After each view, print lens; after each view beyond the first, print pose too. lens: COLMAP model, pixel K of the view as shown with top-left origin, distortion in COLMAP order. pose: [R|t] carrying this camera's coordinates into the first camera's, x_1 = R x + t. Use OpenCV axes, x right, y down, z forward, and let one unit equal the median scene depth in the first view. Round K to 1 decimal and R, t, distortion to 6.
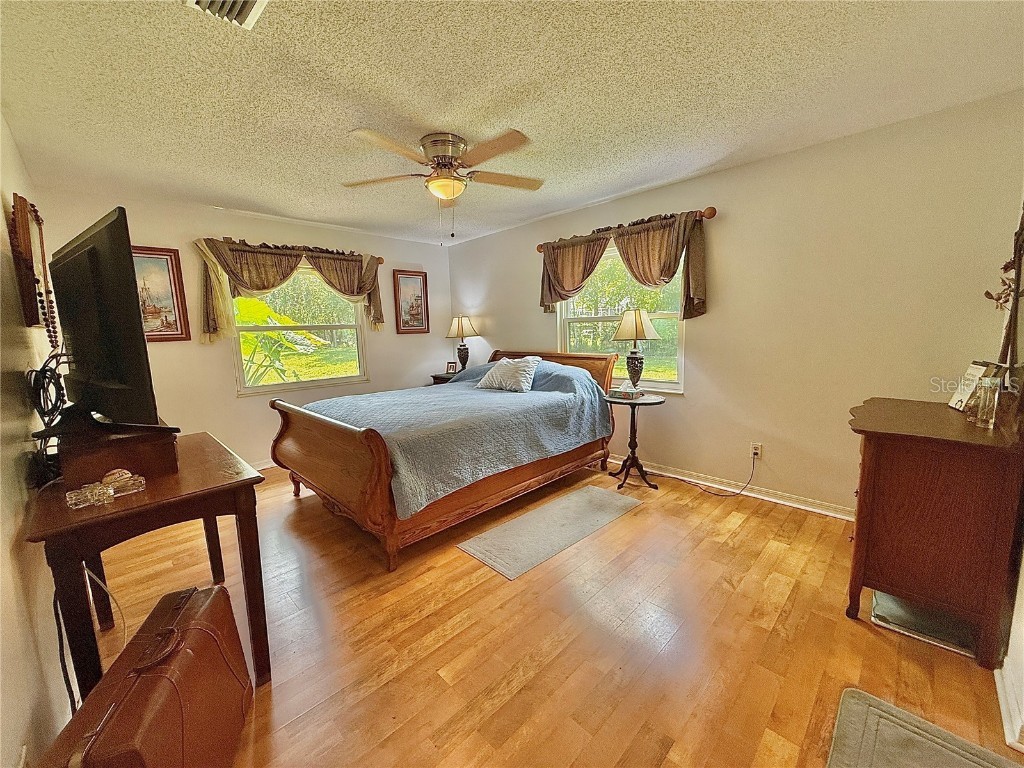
lens RADIAL K [[408.4, 0, 512.0], [0, 408.4, 384.0], [0, 0, 1]] dist [0.001744, 0.000093]
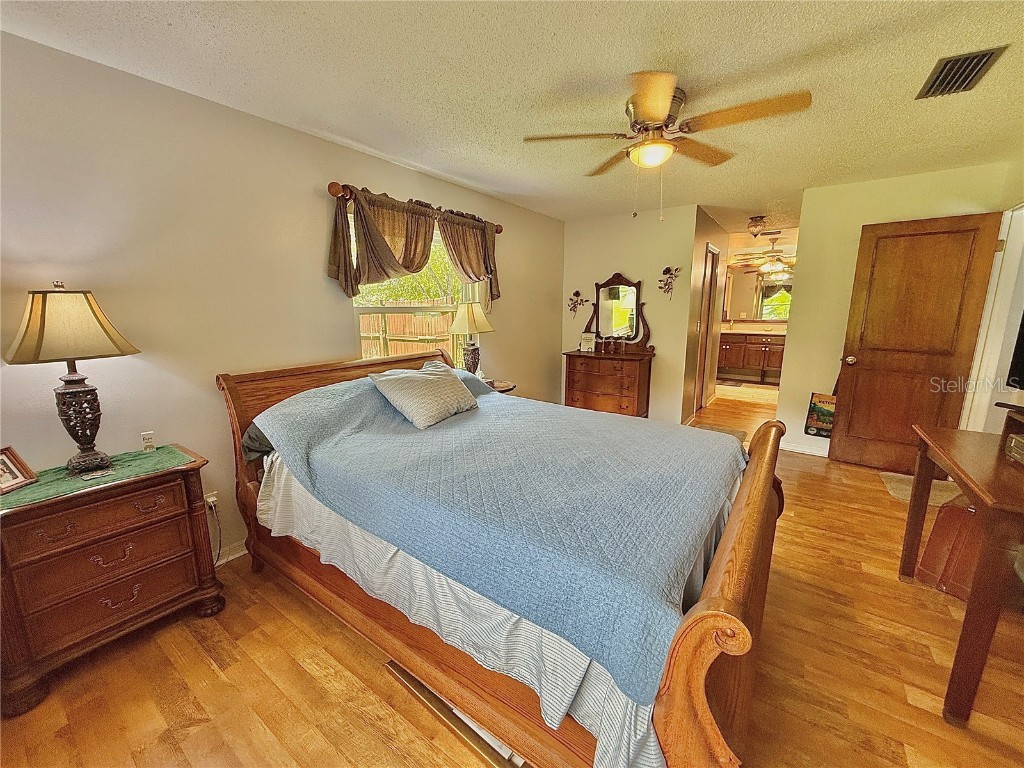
lens RADIAL K [[408.4, 0, 512.0], [0, 408.4, 384.0], [0, 0, 1]] dist [0.001744, 0.000093]
pose [[-0.184494, -0.153122, 0.970832, -0.685170], [0.143300, 0.973042, 0.180703, -0.144337], [-0.972331, 0.172459, -0.157578, 1.023187]]
